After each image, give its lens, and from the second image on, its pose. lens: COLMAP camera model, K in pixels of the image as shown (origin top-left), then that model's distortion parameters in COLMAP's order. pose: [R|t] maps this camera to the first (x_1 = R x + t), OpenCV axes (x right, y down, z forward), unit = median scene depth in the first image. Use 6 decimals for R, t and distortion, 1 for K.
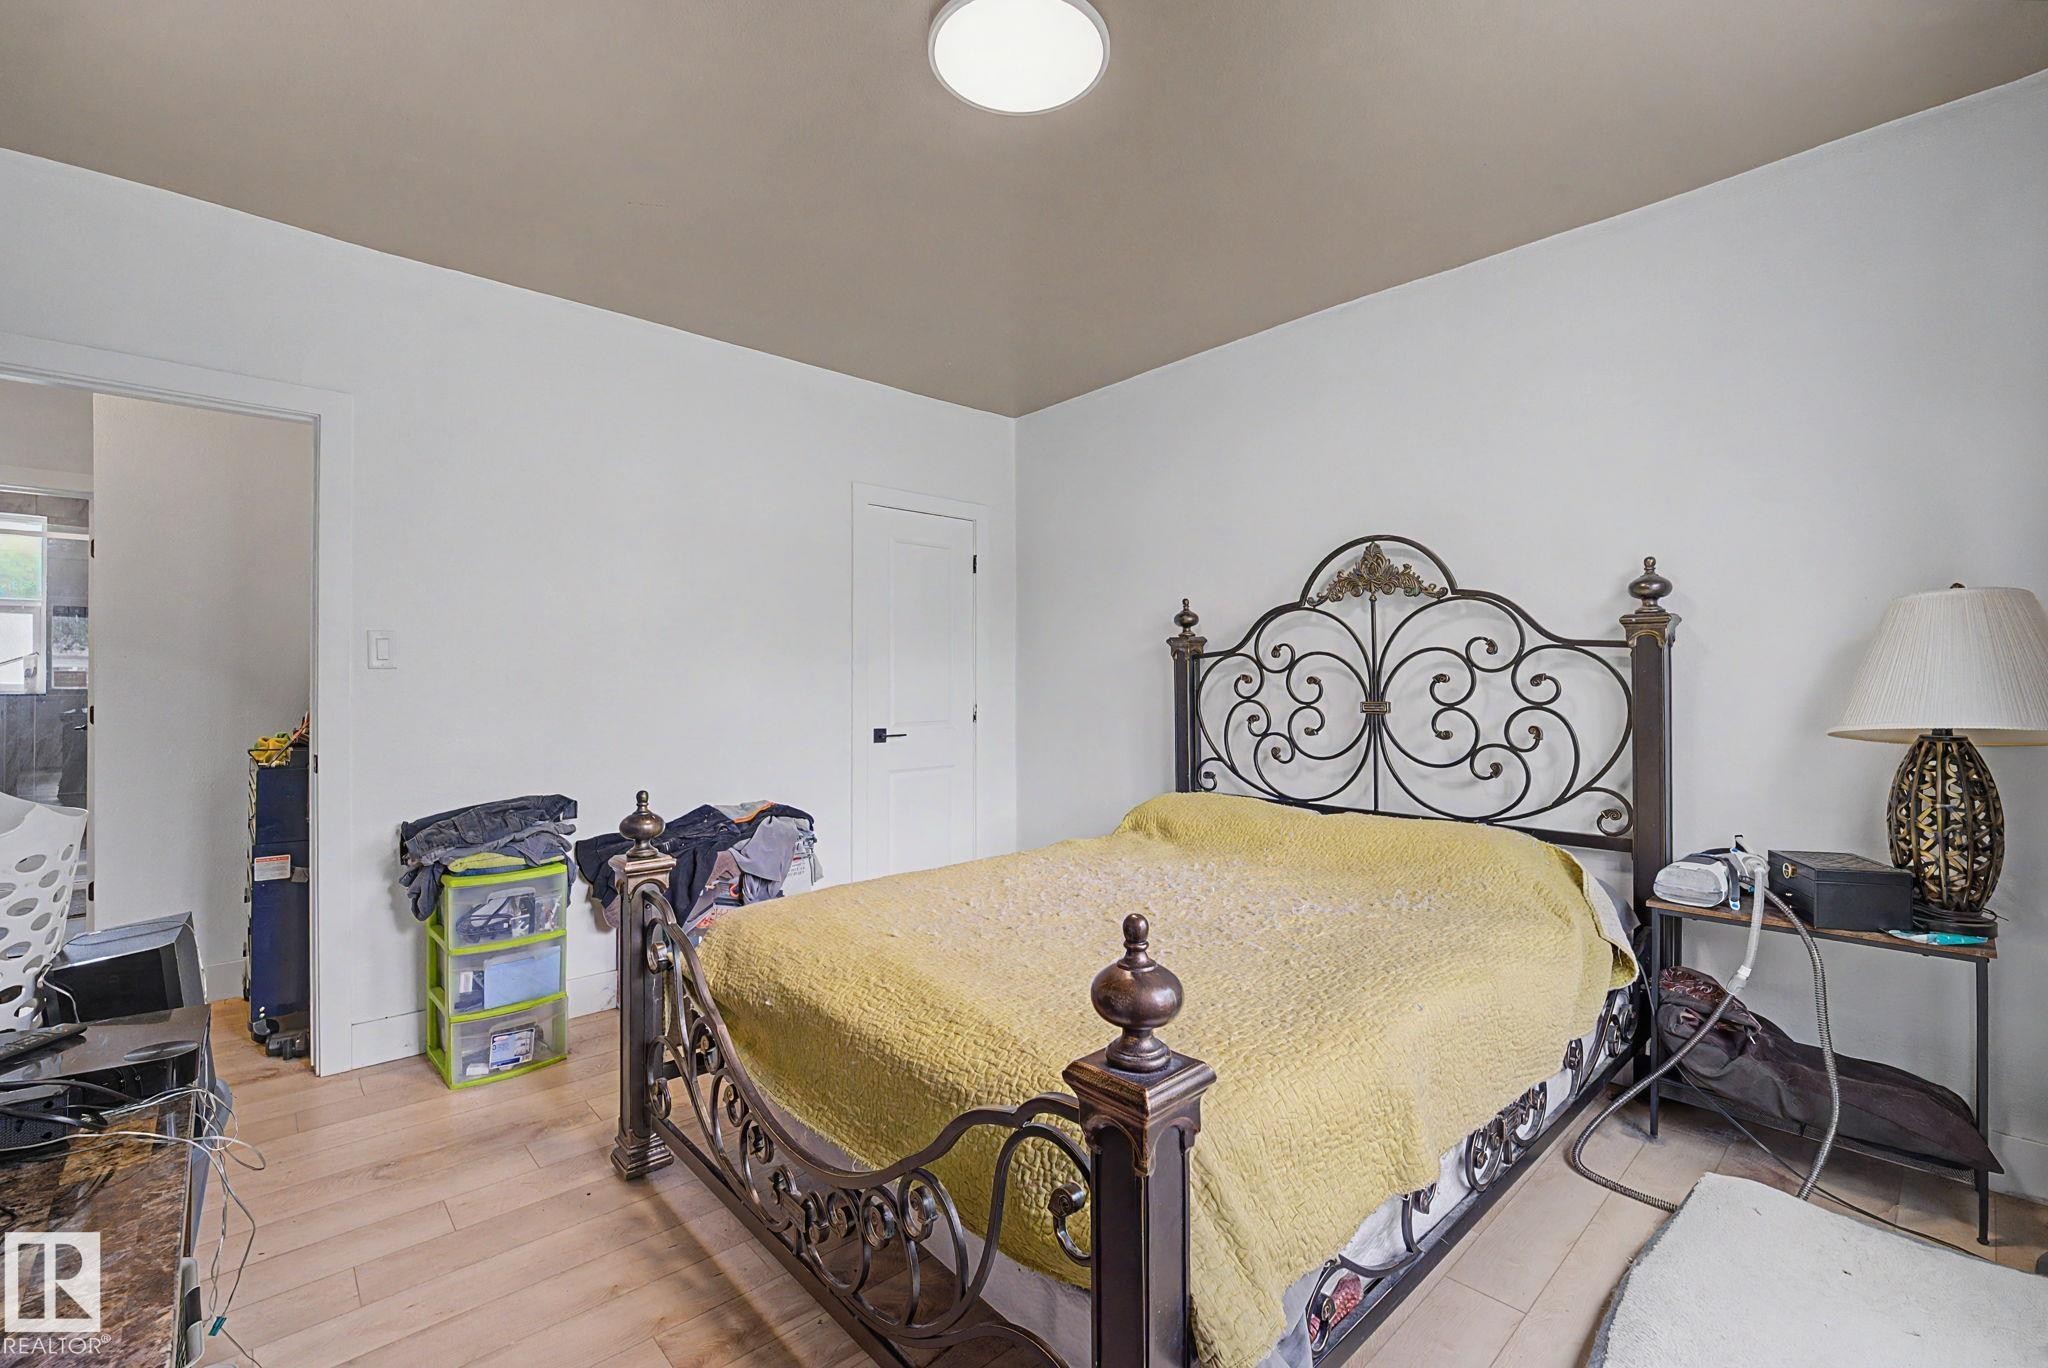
lens RADIAL K [[856.0, 0, 1025.2], [0, 856.0, 682.5], [0, 0, 1]] dist [0.019438, -0.009022]
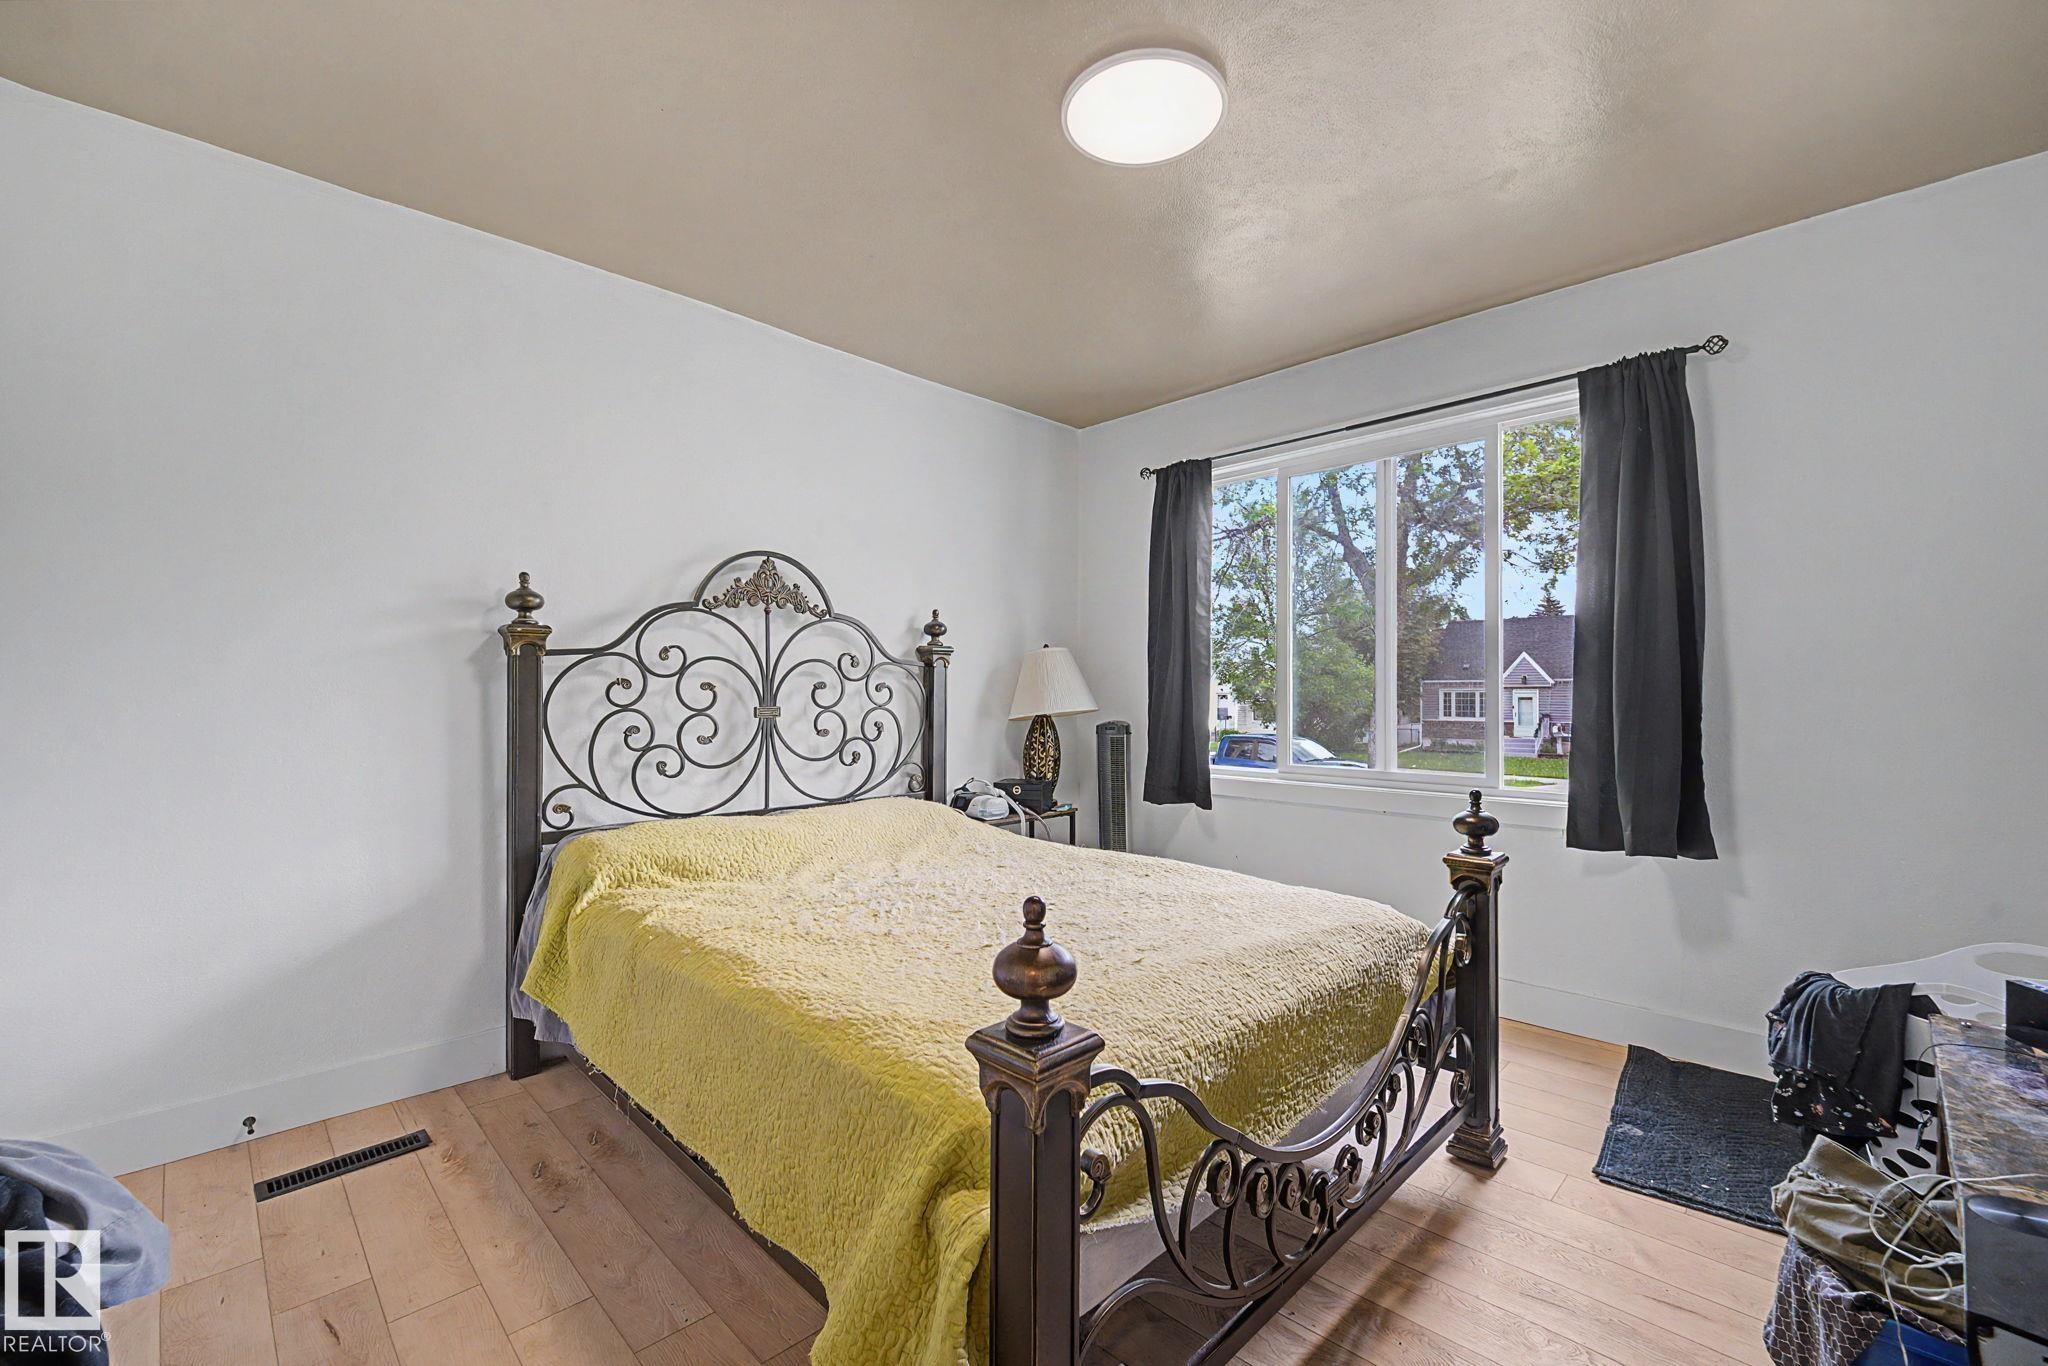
lens RADIAL K [[856.0, 0, 1025.2], [0, 856.0, 681.5], [0, 0, 1]] dist [0.019438, -0.009022]
pose [[-0.039551, 0.010821, 0.999159, -0.641538], [-0.004506, 0.999929, -0.011008, 0.001182], [-0.999207, -0.004938, -0.039499, 0.691711]]
